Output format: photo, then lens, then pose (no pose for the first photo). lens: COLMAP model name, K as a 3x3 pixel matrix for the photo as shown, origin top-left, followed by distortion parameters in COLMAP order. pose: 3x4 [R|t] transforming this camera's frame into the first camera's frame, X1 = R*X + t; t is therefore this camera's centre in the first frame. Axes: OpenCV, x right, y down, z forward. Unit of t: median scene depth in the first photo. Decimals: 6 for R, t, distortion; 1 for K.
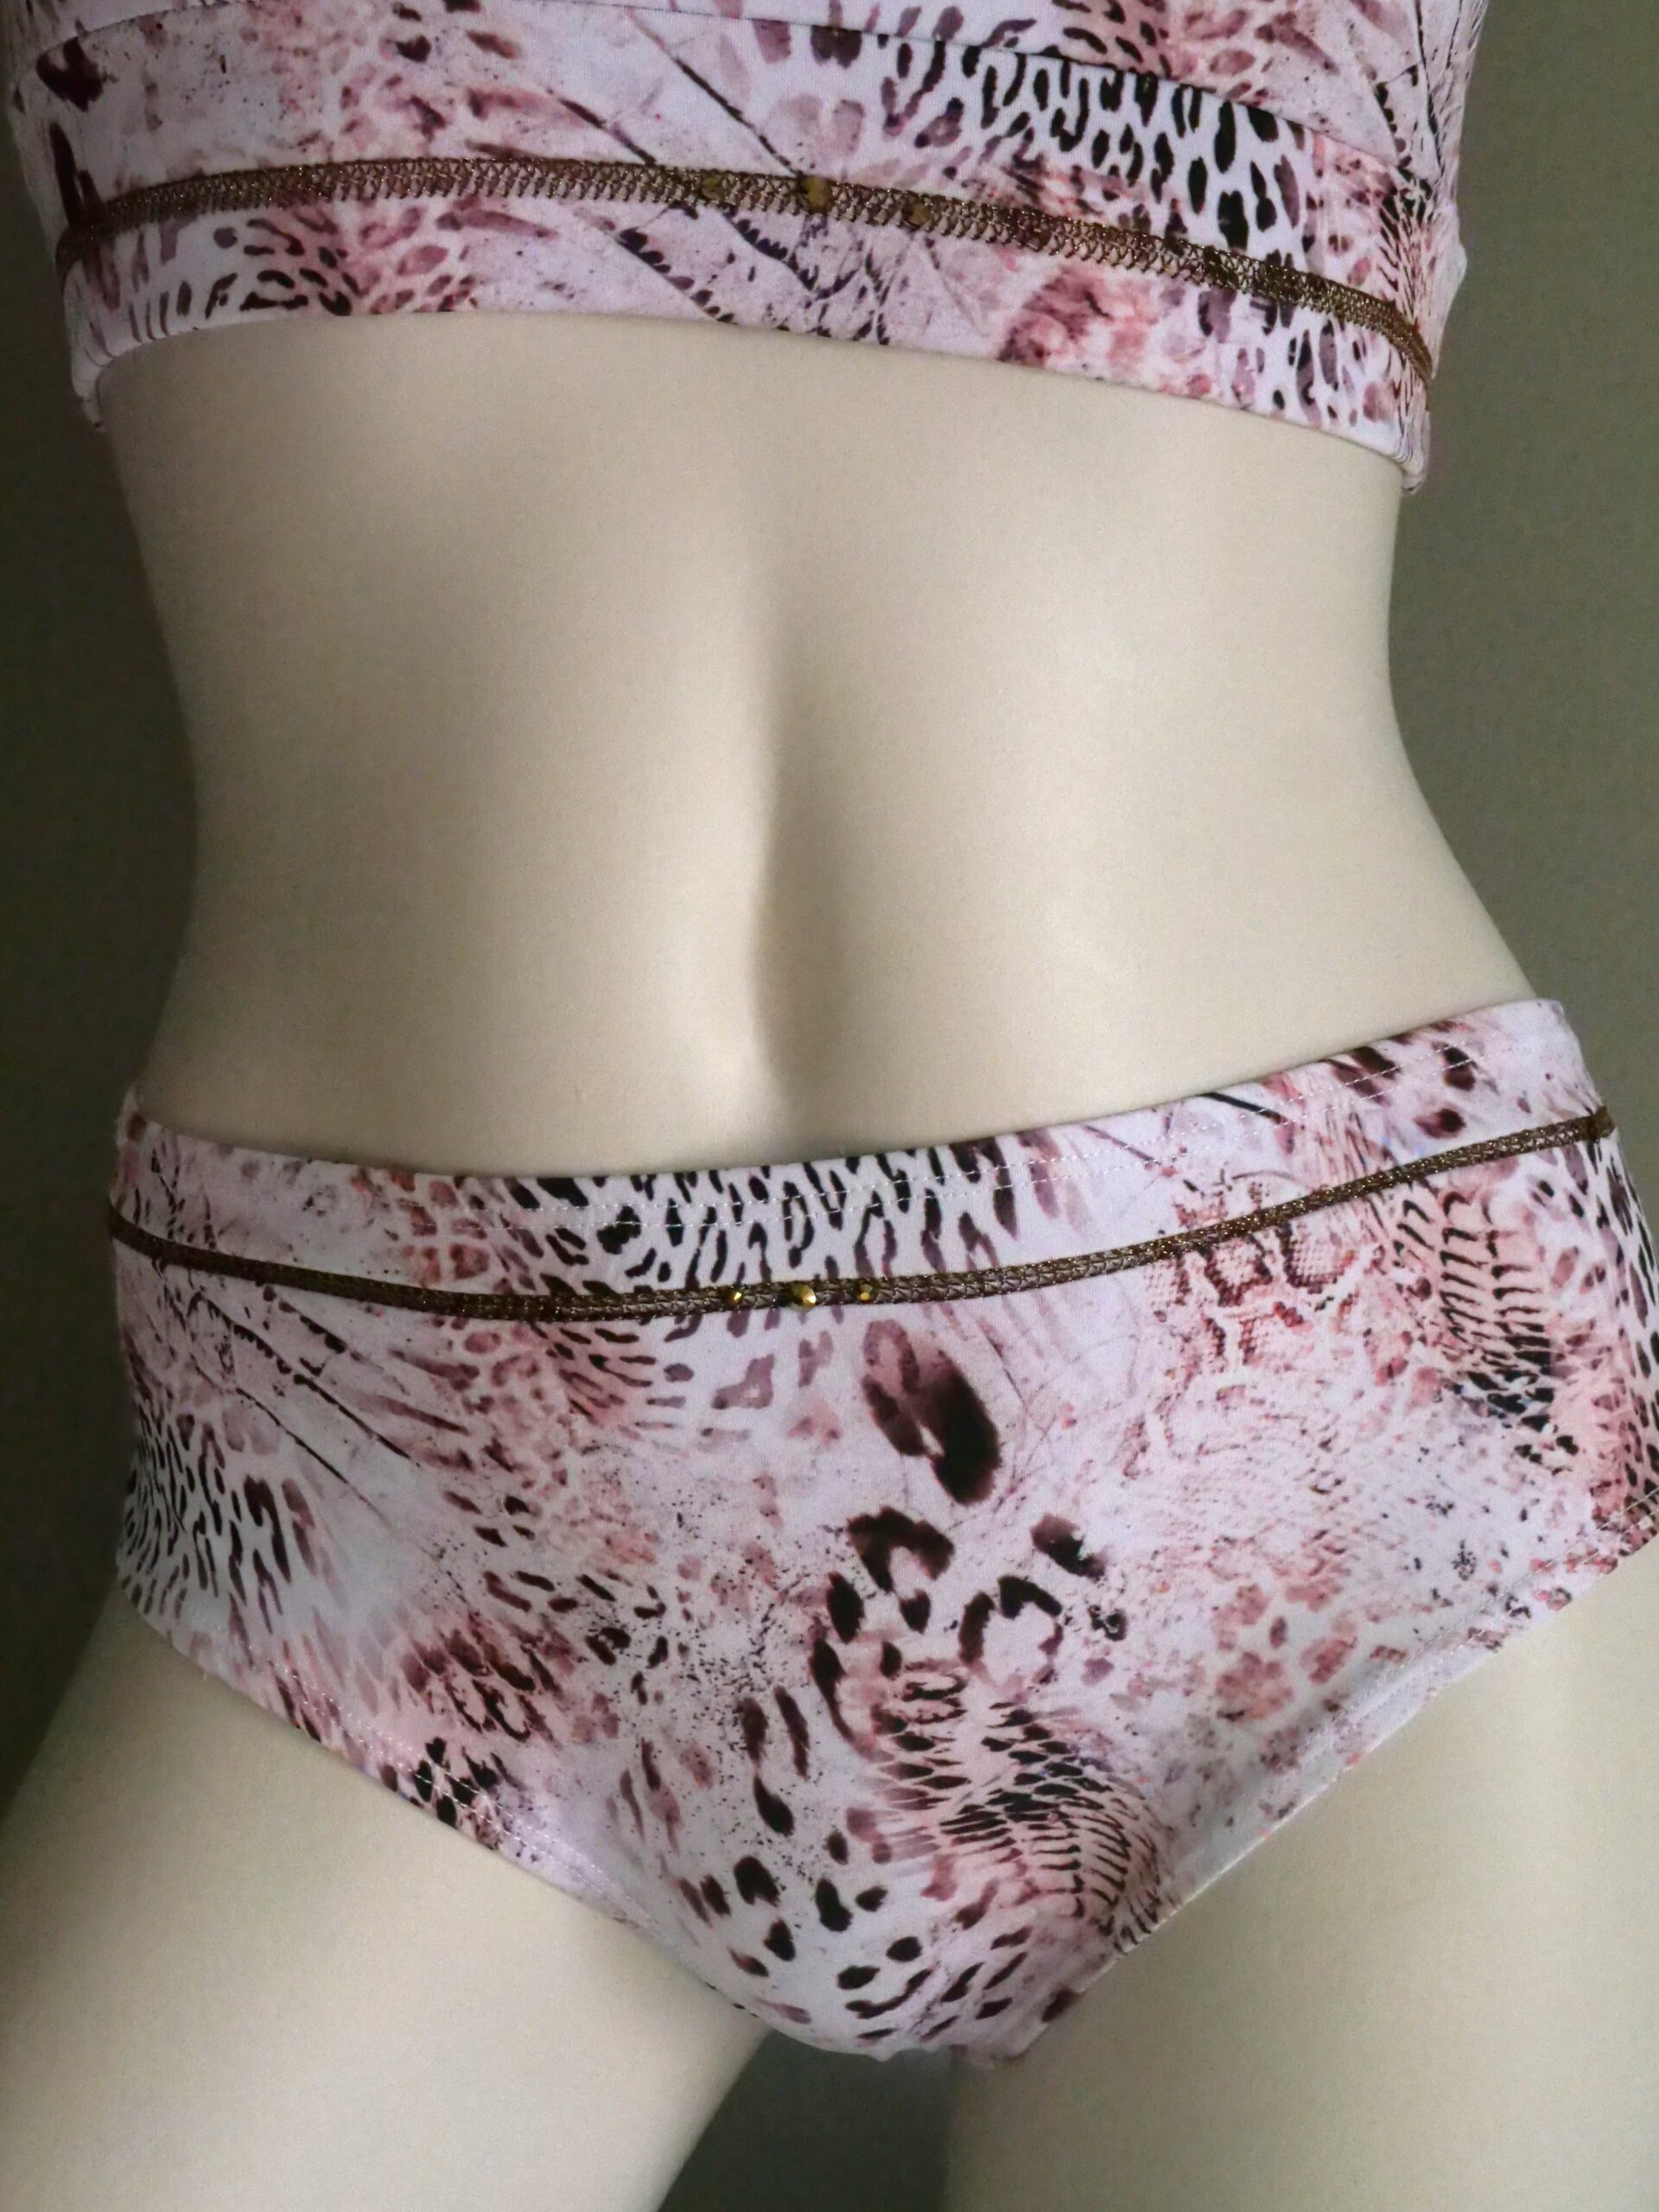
lens RADIAL K [[3644.9, 0, 831.7], [0, 3644.9, 1107.7], [0, 0, 1]] dist [-0.013045, 0.000000]
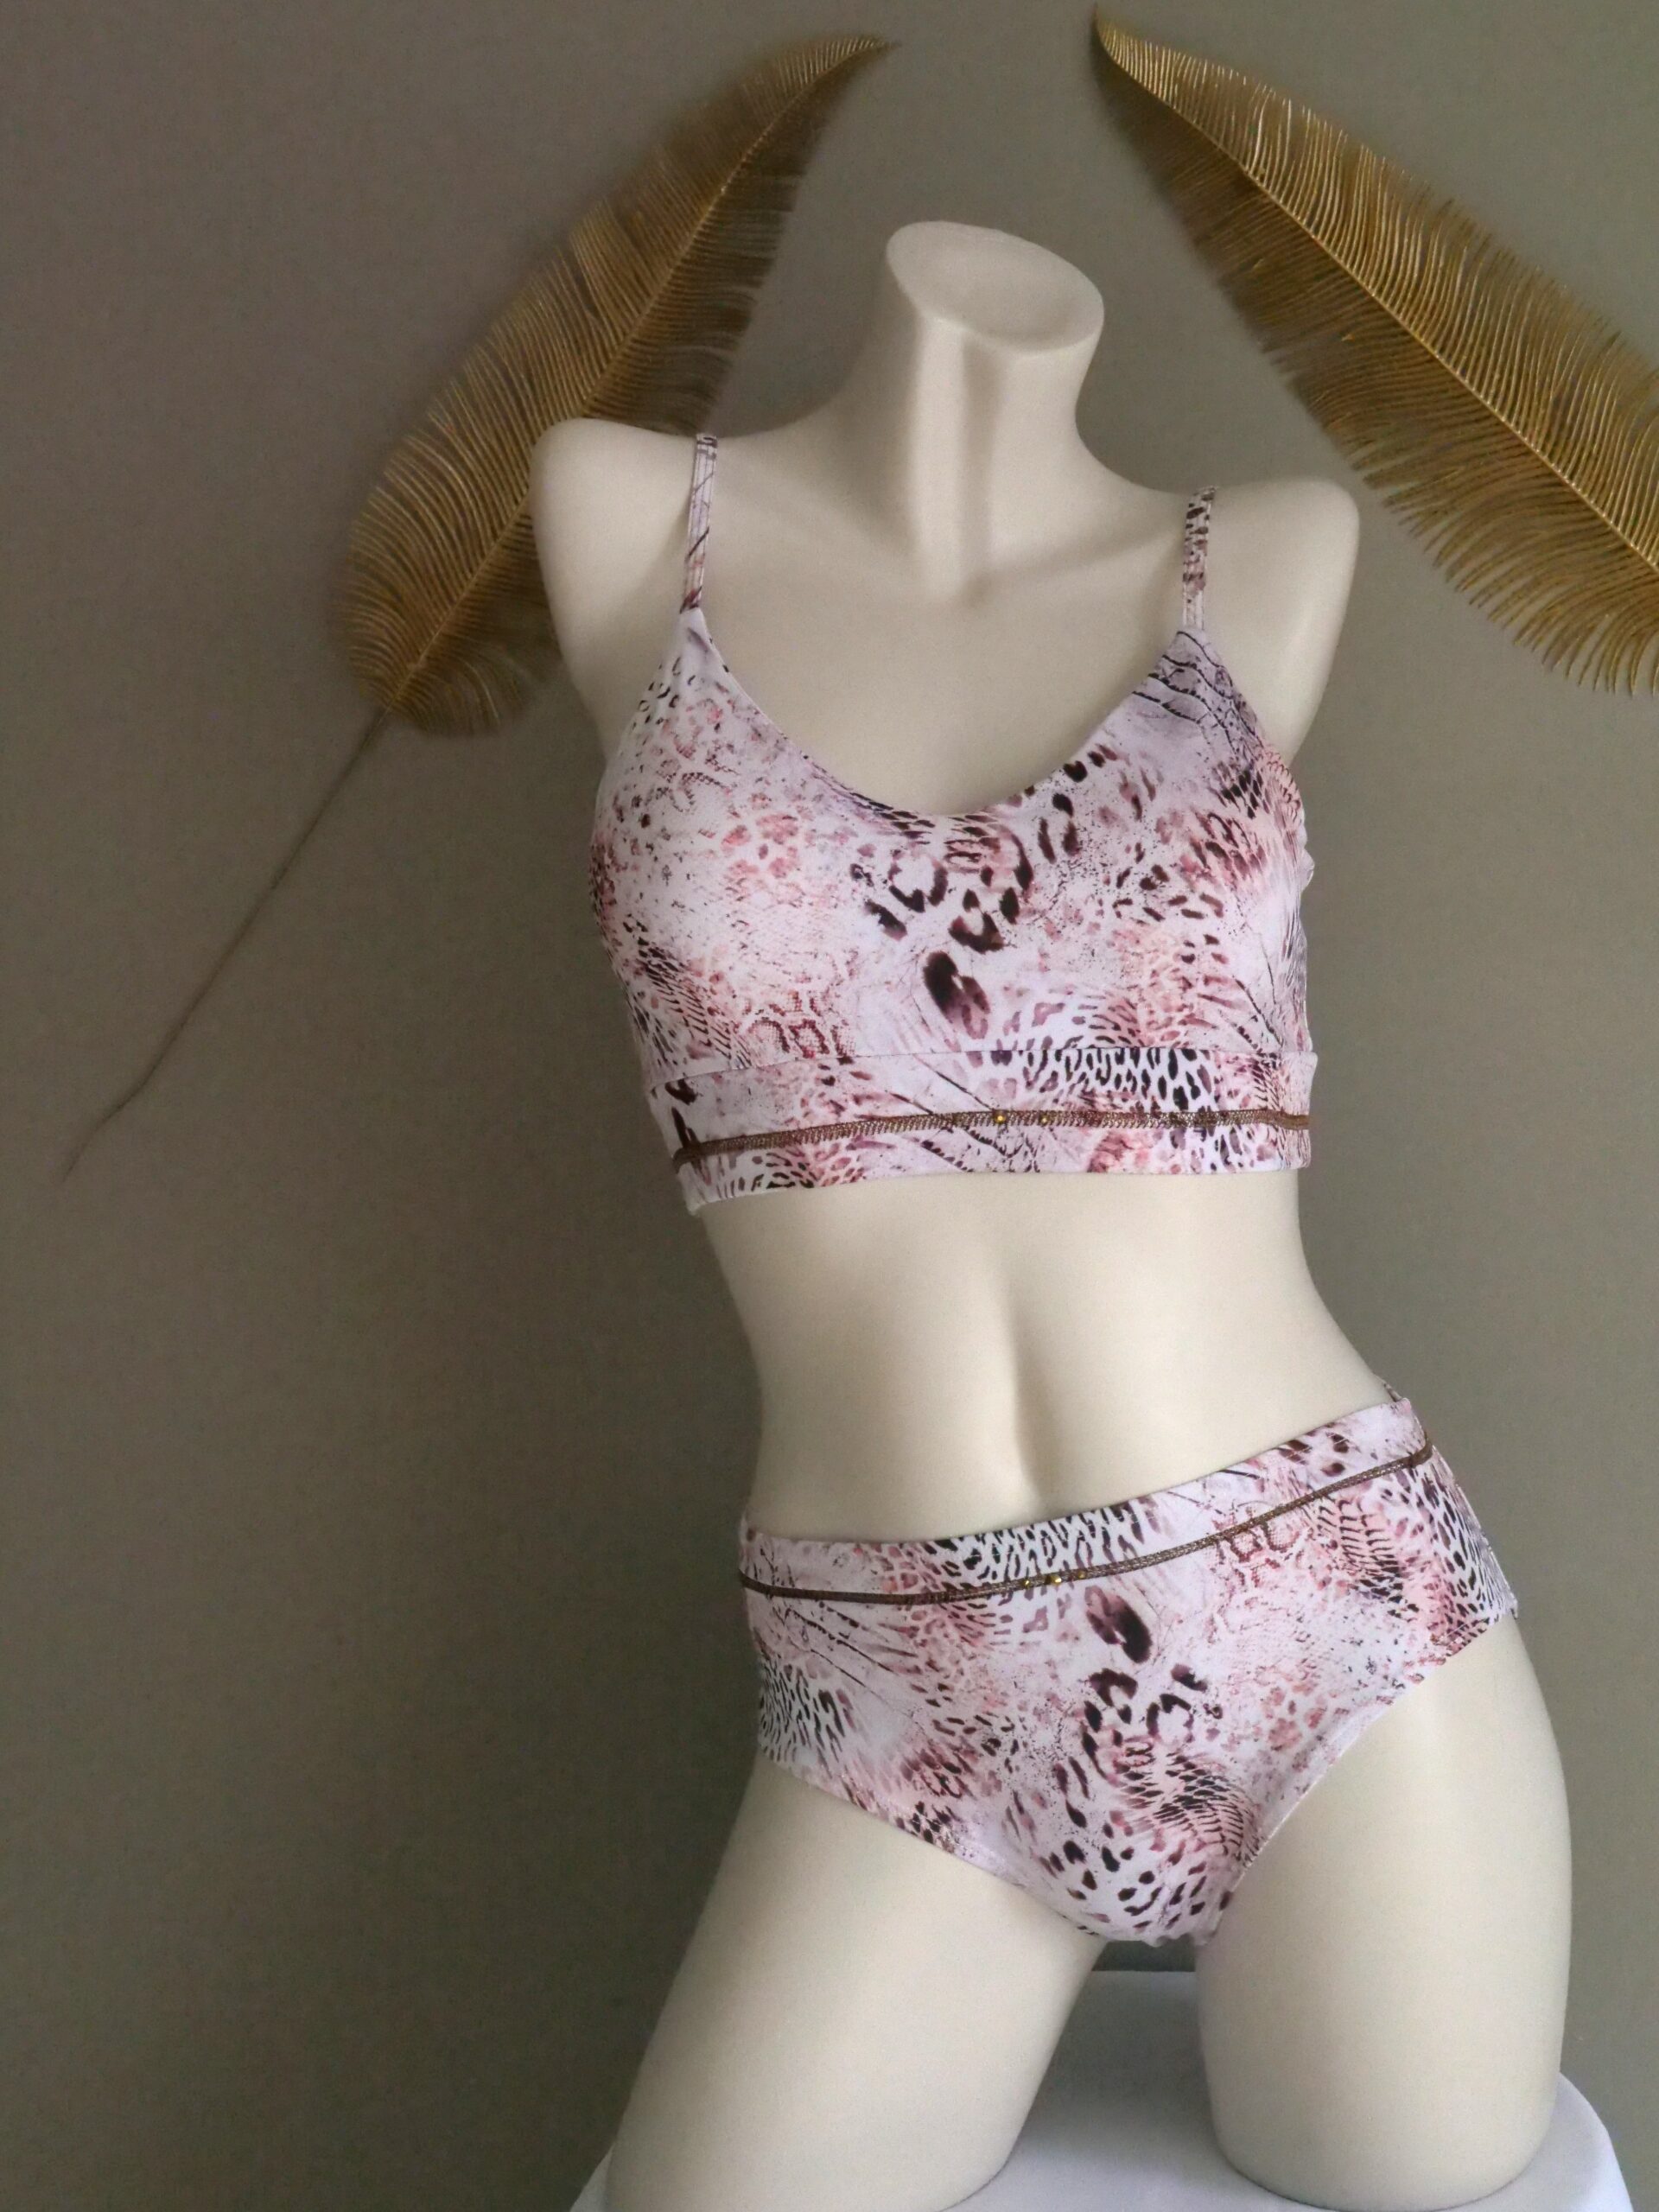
lens RADIAL K [[3644.9, 0, 832.3], [0, 3644.9, 1107.5], [0, 0, 1]] dist [-0.013045, 0.000000]
pose [[0.987250, -0.124044, -0.099757, 0.116071], [0.115553, 0.989499, -0.086830, -0.057590], [0.109480, 0.074196, 0.991216, -1.277498]]
